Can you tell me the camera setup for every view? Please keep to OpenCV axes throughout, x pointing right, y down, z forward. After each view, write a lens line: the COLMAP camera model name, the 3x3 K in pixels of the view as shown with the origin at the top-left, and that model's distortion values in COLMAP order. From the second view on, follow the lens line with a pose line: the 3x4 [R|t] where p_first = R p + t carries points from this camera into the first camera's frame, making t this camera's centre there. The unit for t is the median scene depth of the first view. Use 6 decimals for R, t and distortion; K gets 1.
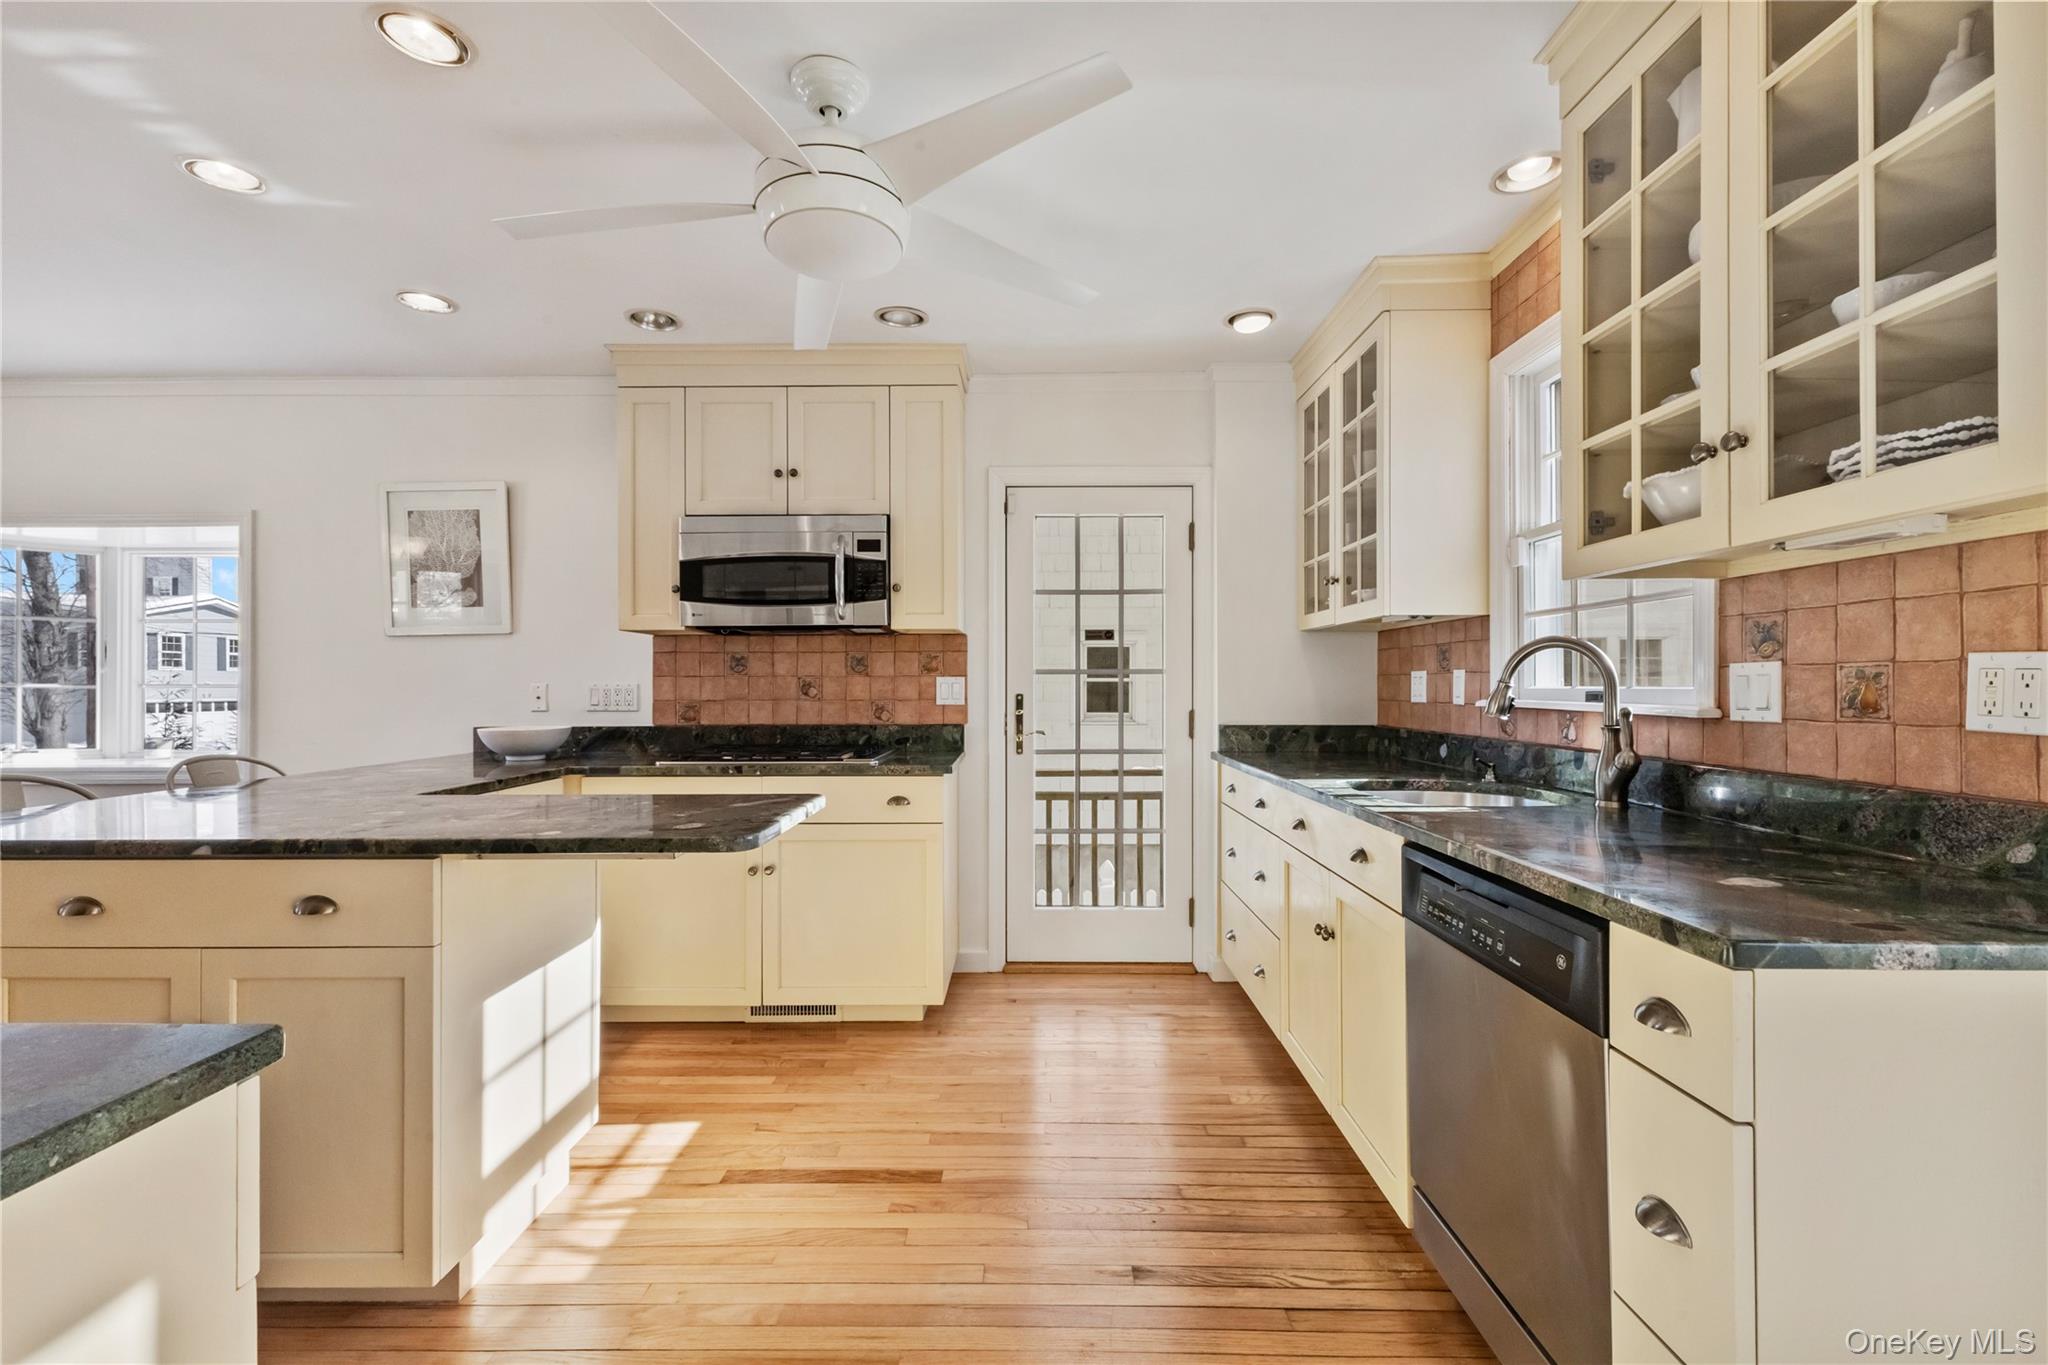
lens RADIAL K [[889.8, 0, 1019.2], [0, 889.8, 682.3], [0, 0, 1]] dist [0.012547, -0.002445]
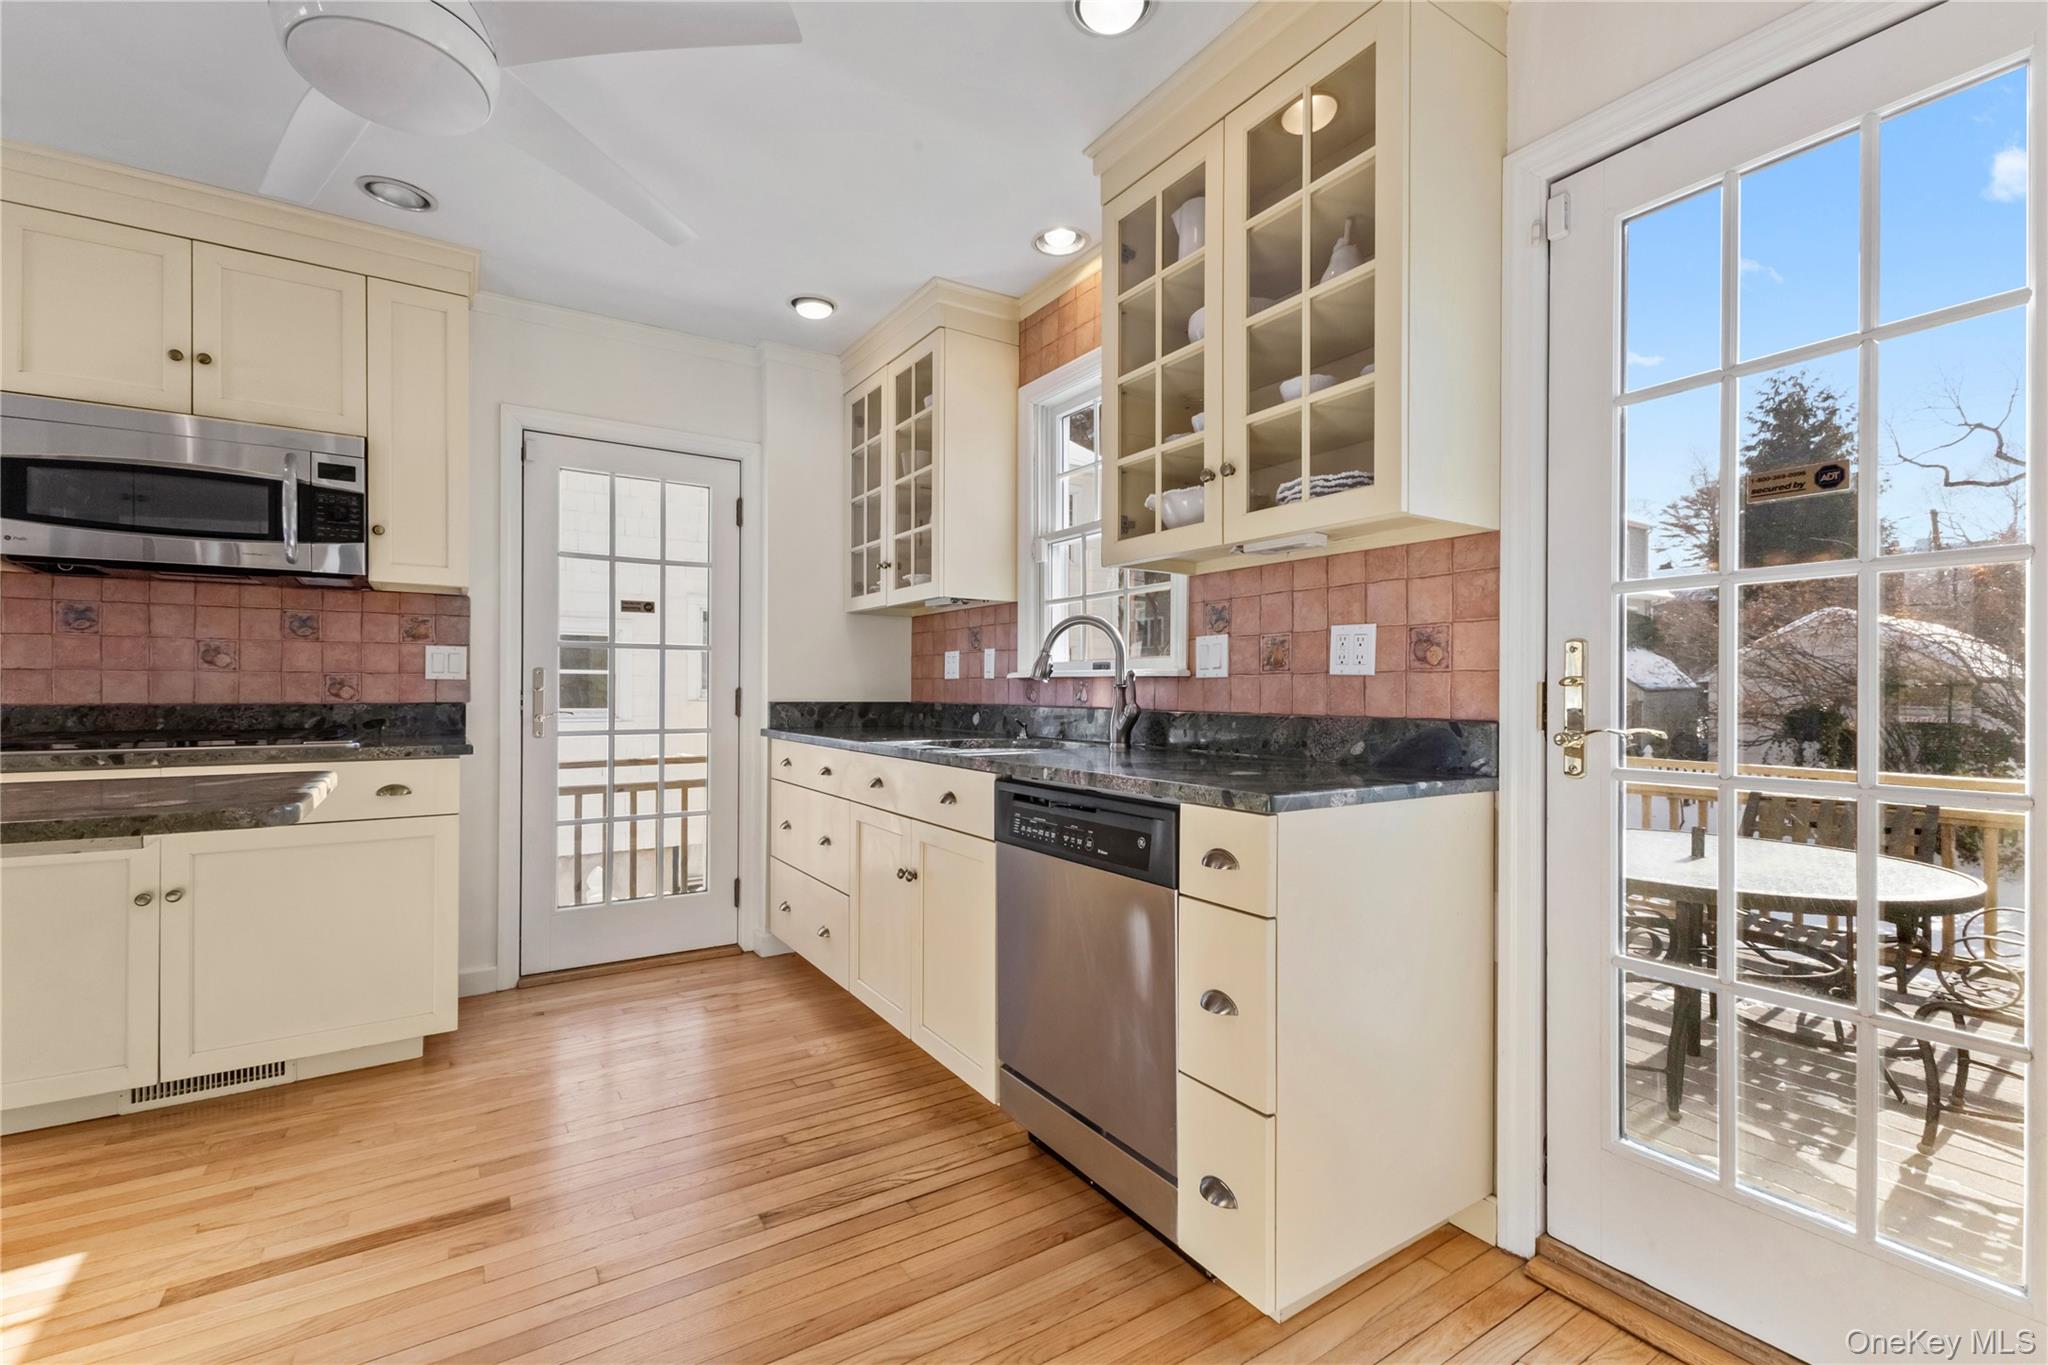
lens RADIAL K [[889.8, 0, 1028.7], [0, 889.8, 690.9], [0, 0, 1]] dist [0.012547, -0.002445]
pose [[0.829907, 0.004800, 0.557881, -0.134126], [-0.007808, 0.999965, 0.003012, 0.042742], [-0.557847, -0.006856, 0.829915, 0.000375]]
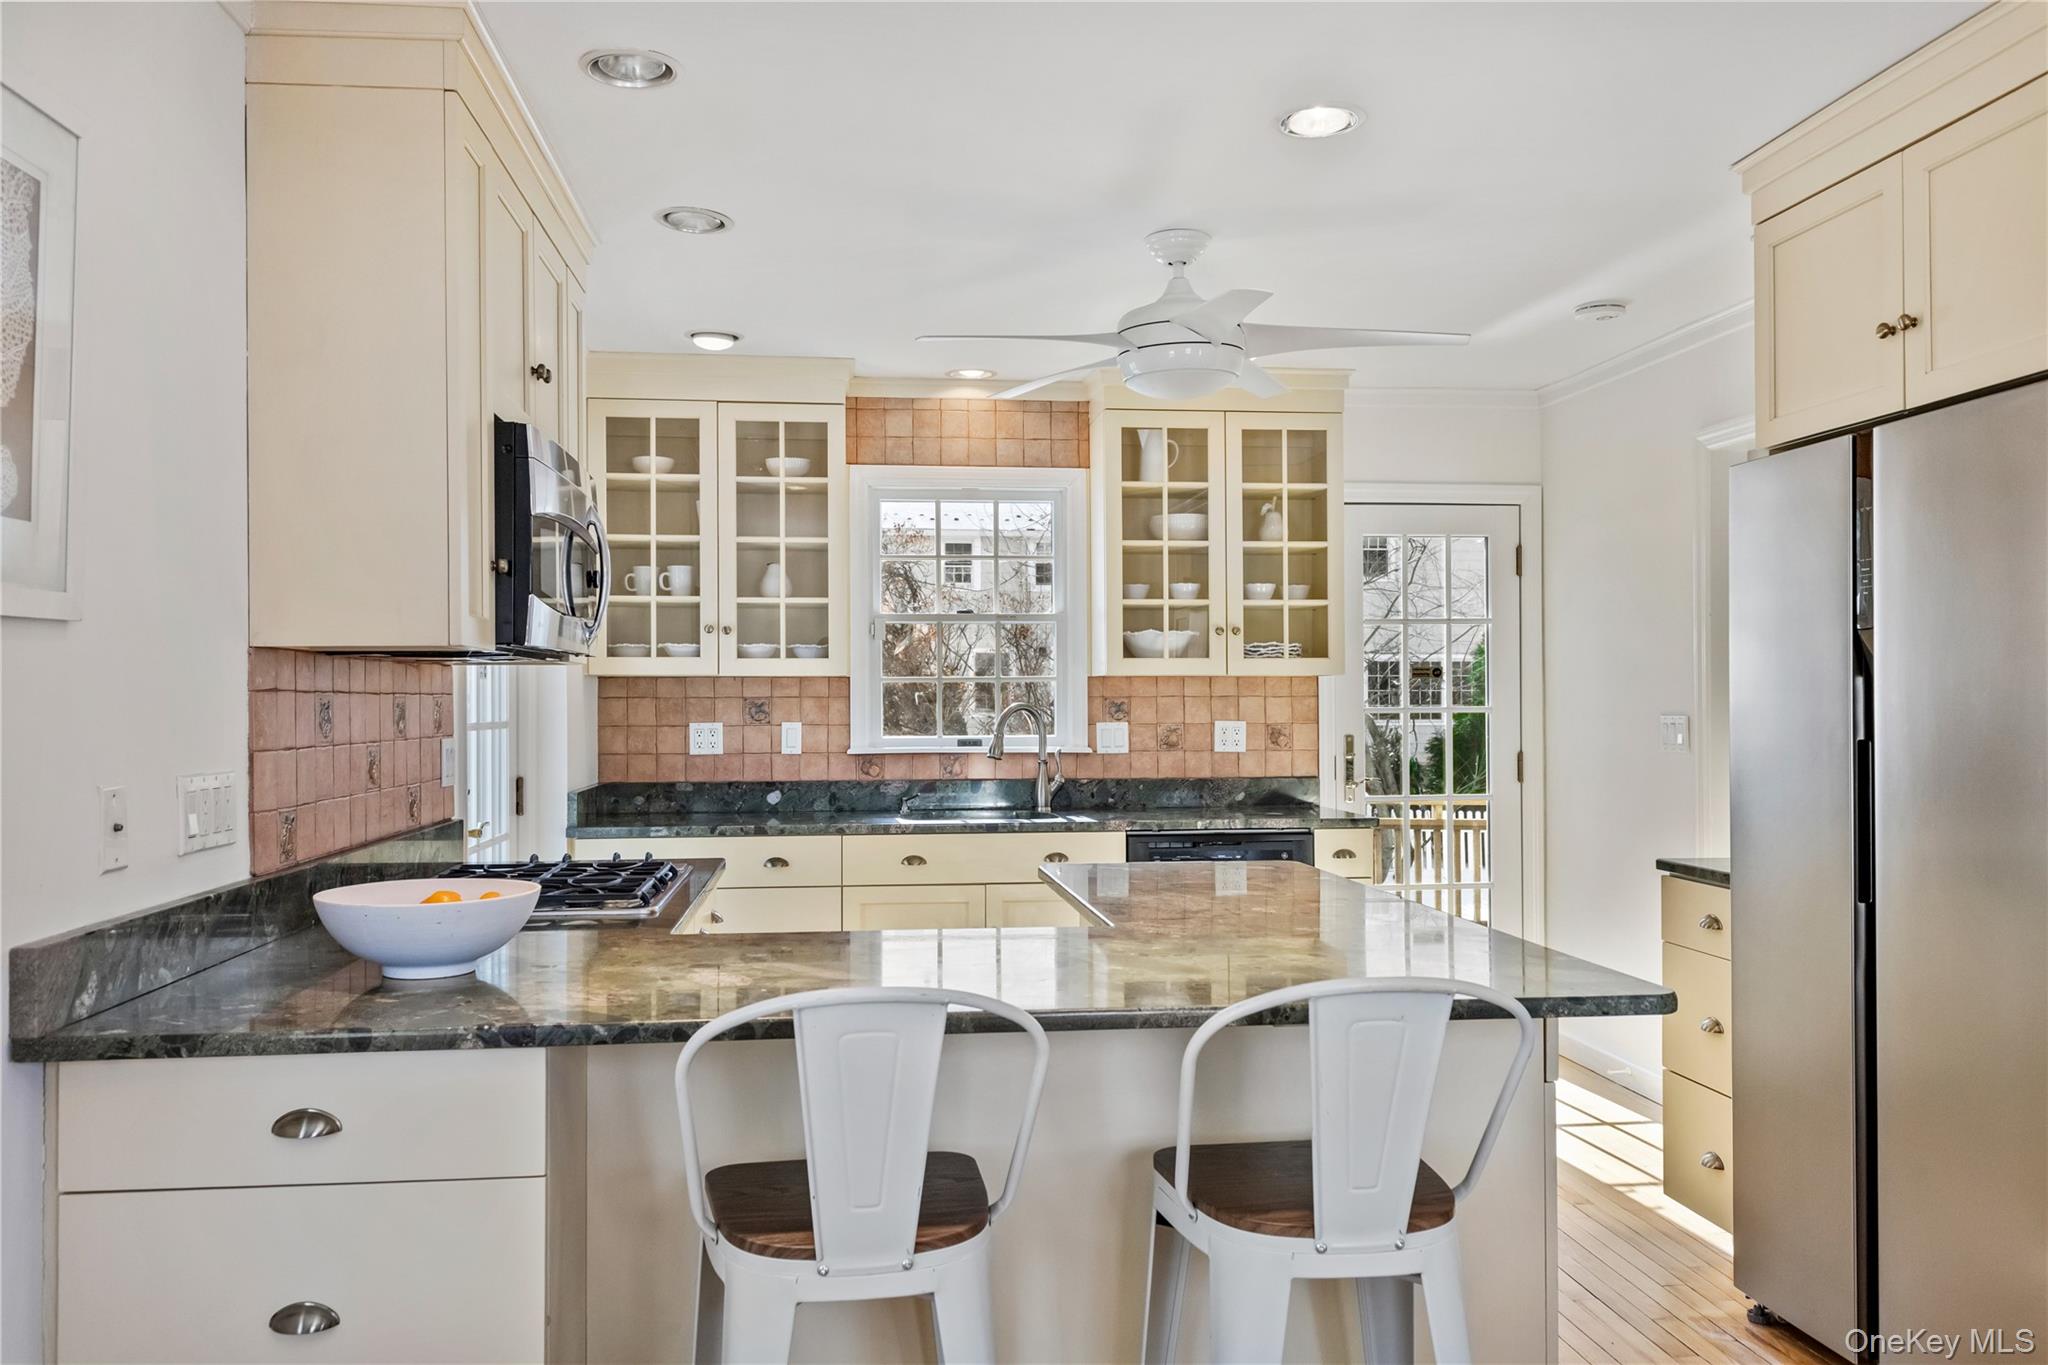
lens RADIAL K [[1554.1, 0, 1022.3], [0, 1554.1, 694.8], [0, 0, 1]] dist [0.025138, -0.006306]
pose [[-0.128626, 0.008982, 0.991652, -1.678659], [0.000856, 0.999960, -0.008946, -0.035577], [-0.991693, -0.000301, -0.128629, 1.106277]]
